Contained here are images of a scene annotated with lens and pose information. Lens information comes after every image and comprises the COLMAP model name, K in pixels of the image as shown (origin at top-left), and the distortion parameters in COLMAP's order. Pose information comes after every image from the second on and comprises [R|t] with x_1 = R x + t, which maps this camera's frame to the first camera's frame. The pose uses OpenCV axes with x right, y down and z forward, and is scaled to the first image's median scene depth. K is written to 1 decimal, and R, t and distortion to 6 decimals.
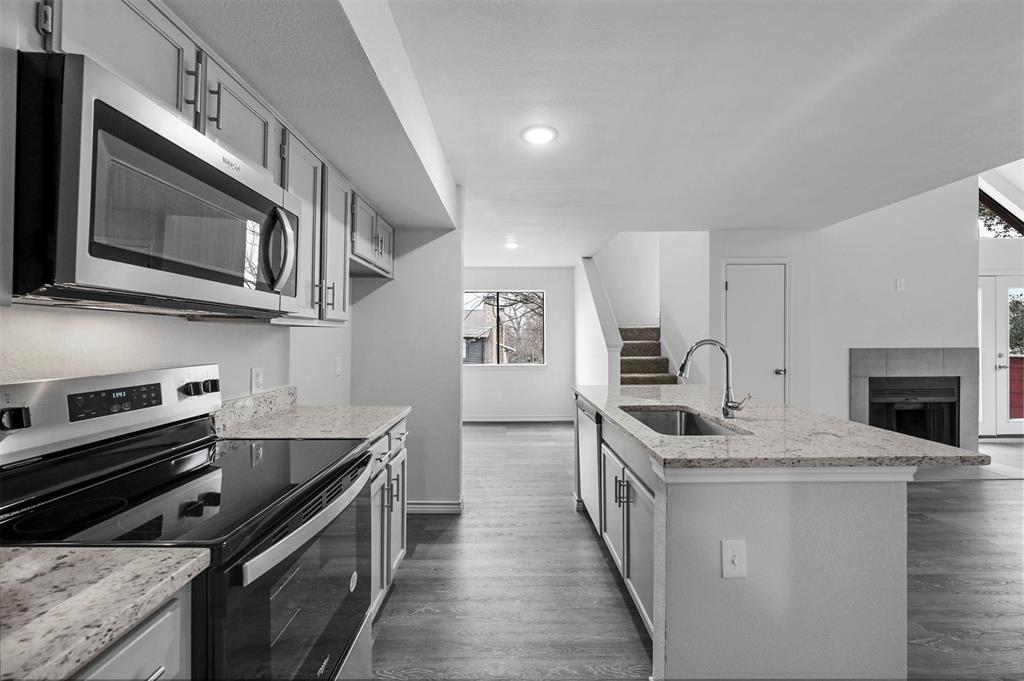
lens RADIAL K [[402.4, 0, 514.3], [0, 402.4, 340.3], [0, 0, 1]] dist [-0.000467, 0.000375]
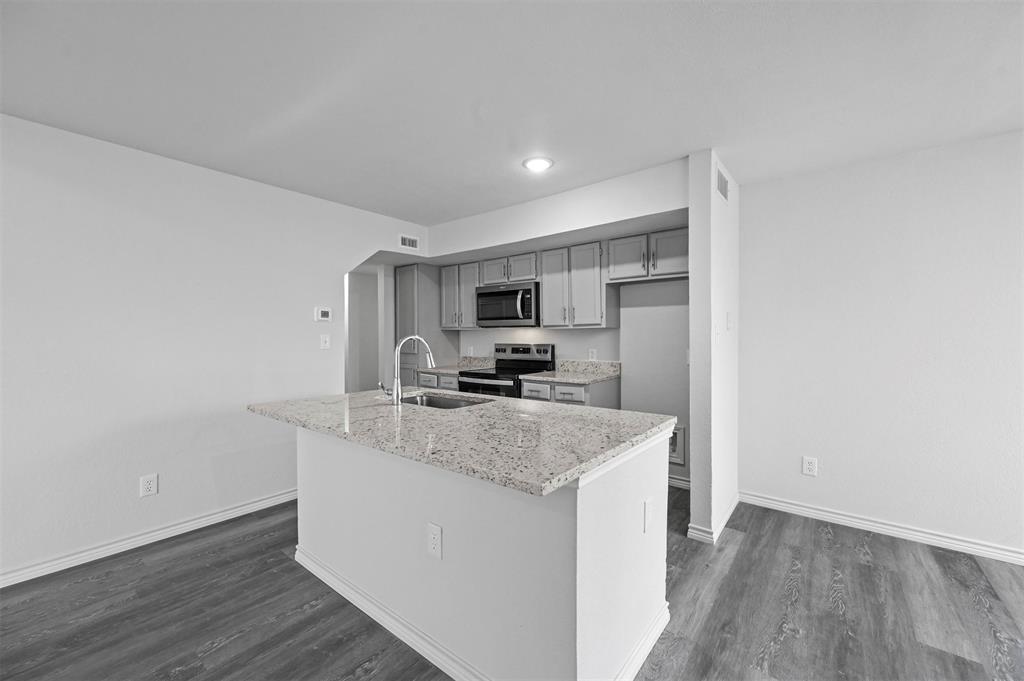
lens RADIAL K [[402.4, 0, 514.3], [0, 402.4, 340.3], [0, 0, 1]] dist [-0.000467, 0.000375]
pose [[-0.633711, 0.009605, -0.773510, 1.026553], [-0.001301, 0.999908, 0.013481, -0.002115], [0.773568, 0.009549, -0.633641, 1.687072]]
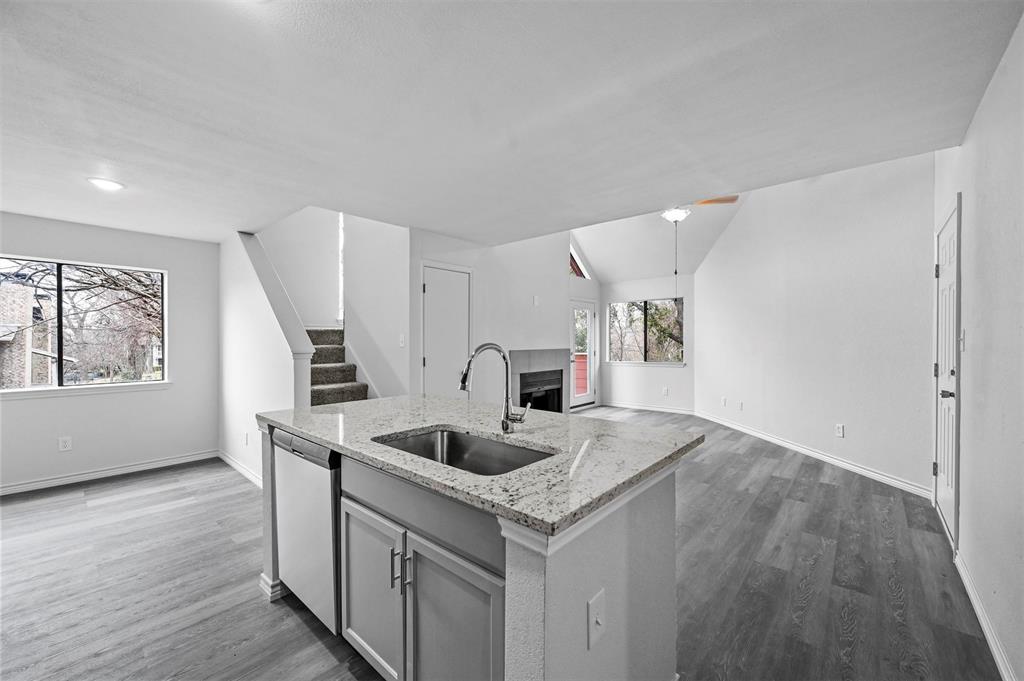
lens RADIAL K [[402.4, 0, 514.3], [0, 402.4, 340.3], [0, 0, 1]] dist [-0.000467, 0.000375]
pose [[0.669831, 0.003077, 0.742507, -0.095181], [0.004233, 0.999959, -0.007963, -0.000840], [-0.742501, 0.008477, 0.669791, 0.345949]]
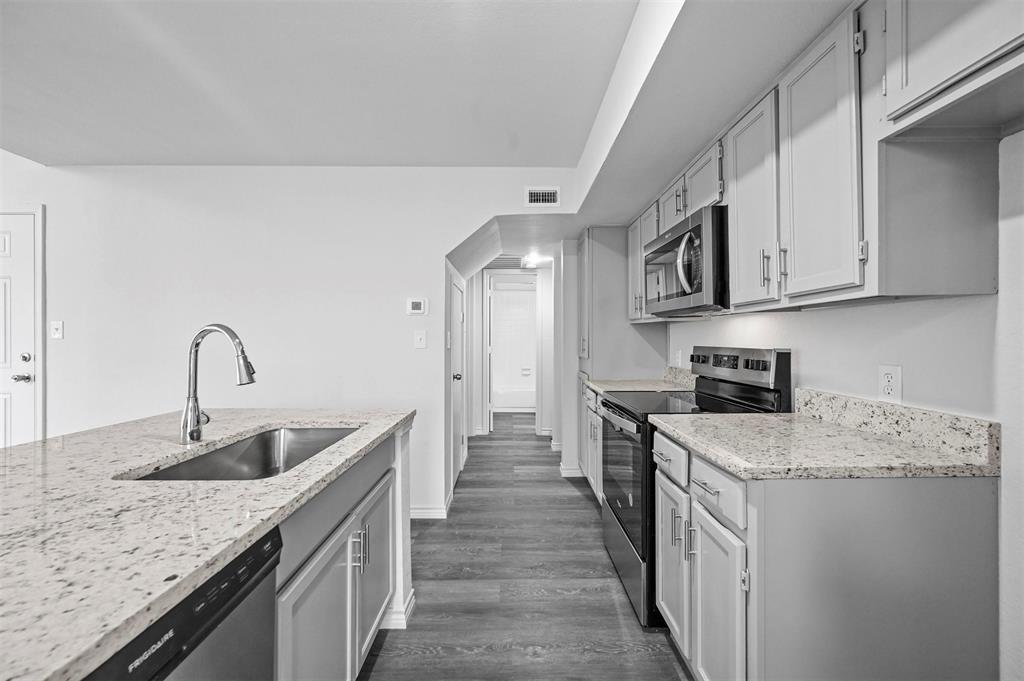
lens RADIAL K [[402.4, 0, 514.3], [0, 402.4, 340.3], [0, 0, 1]] dist [-0.000467, 0.000375]
pose [[-0.999989, 0.000212, 0.004588, 0.000904], [0.000259, 0.999947, 0.010333, 0.015051], [-0.004585, 0.010334, -0.999936, 1.425211]]
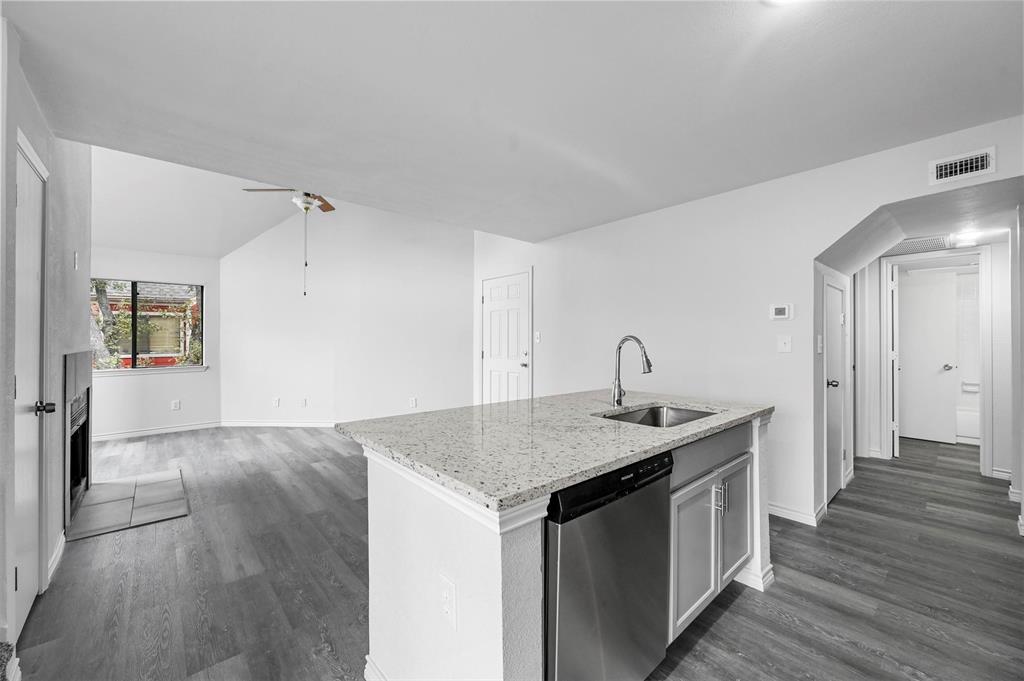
lens RADIAL K [[402.4, 0, 514.3], [0, 402.4, 340.3], [0, 0, 1]] dist [-0.000467, 0.000375]
pose [[-0.655909, 0.004163, 0.754828, -0.106816], [0.007960, 0.999967, 0.001402, 0.005308], [-0.754798, 0.006928, -0.655921, 1.676388]]
